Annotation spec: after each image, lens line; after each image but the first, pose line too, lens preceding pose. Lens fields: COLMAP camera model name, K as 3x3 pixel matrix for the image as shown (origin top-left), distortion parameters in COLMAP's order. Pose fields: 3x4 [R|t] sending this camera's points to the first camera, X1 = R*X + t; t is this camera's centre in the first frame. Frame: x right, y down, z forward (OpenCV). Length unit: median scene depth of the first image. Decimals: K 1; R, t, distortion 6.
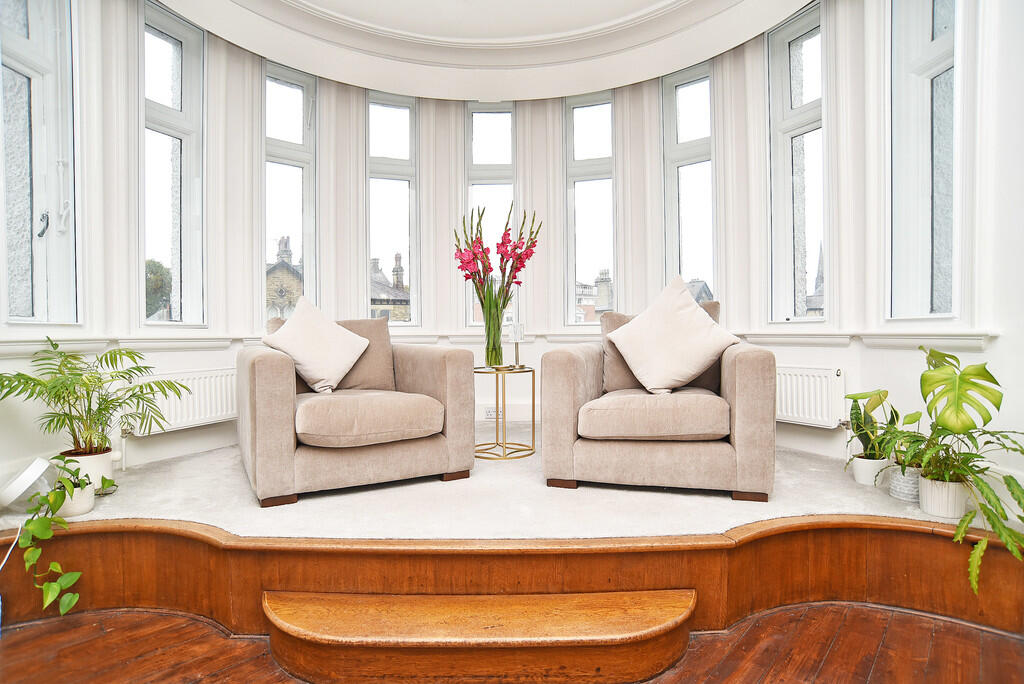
lens RADIAL K [[537.8, 0, 512.0], [0, 537.8, 342.0], [0, 0, 1]] dist [-0.097441, 0.040192]
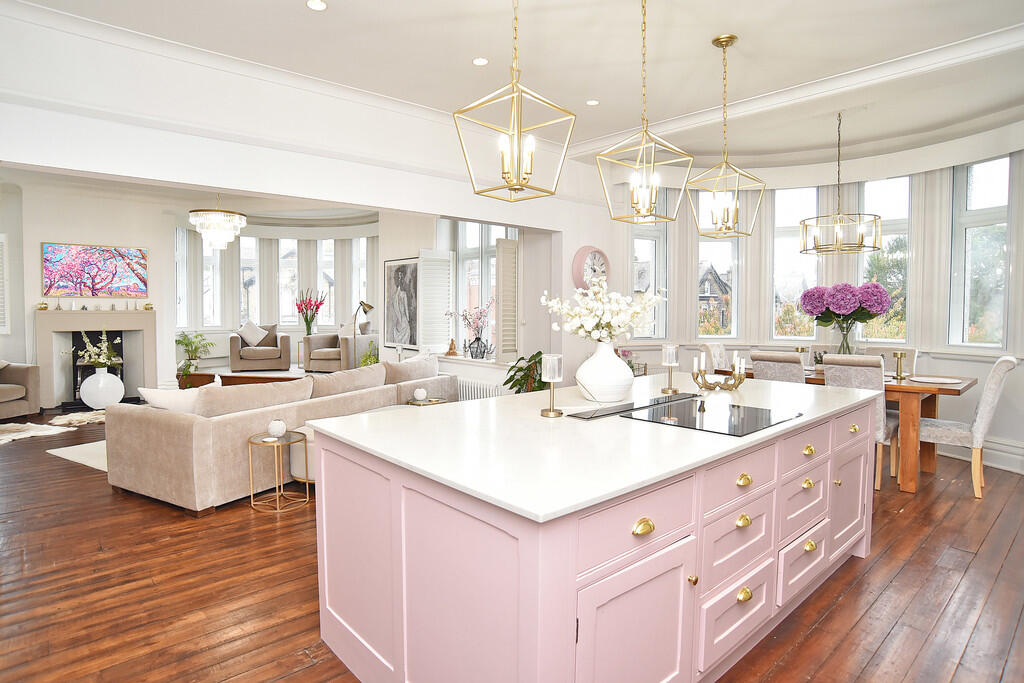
lens RADIAL K [[595.2, 0, 492.2], [0, 595.2, 332.8], [0, 0, 1]] dist [-0.087771, 0.056623]
pose [[0.992512, 0.015711, -0.121130, 1.852592], [-0.012896, 0.999629, 0.023993, -0.123500], [0.121462, -0.022252, 0.992347, -2.922781]]
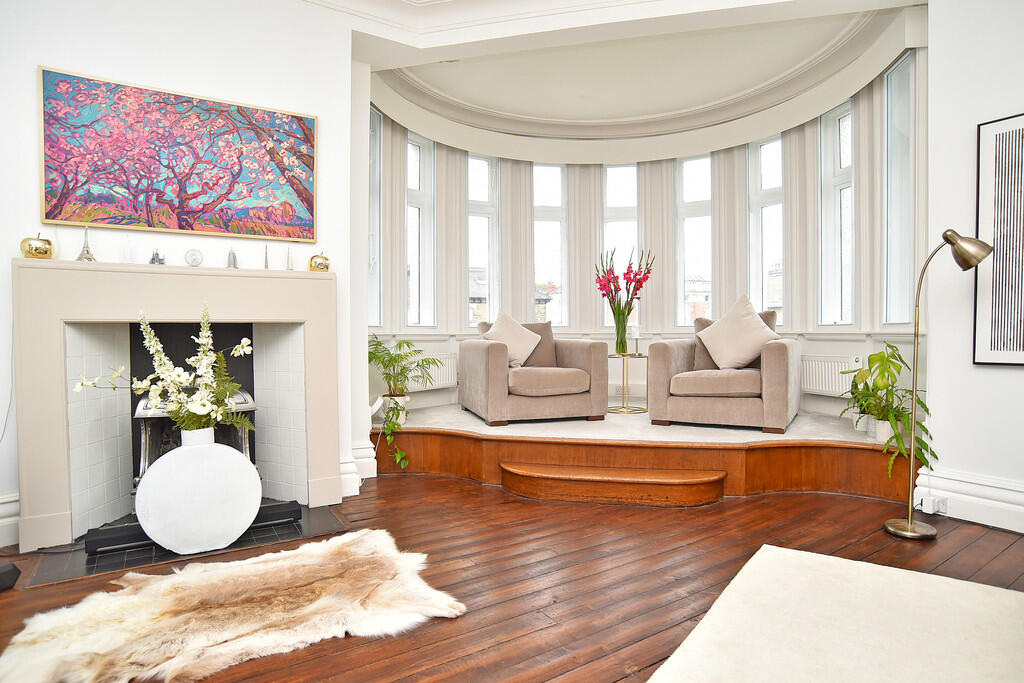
lens RADIAL K [[569.0, 0, 524.8], [0, 569.0, 344.5], [0, 0, 1]] dist [-0.098467, 0.048177]
pose [[0.976593, 0.007248, -0.214974, 0.056559], [-0.006096, 0.999963, 0.006020, 0.013722], [0.215010, -0.004569, 0.976601, -0.790600]]
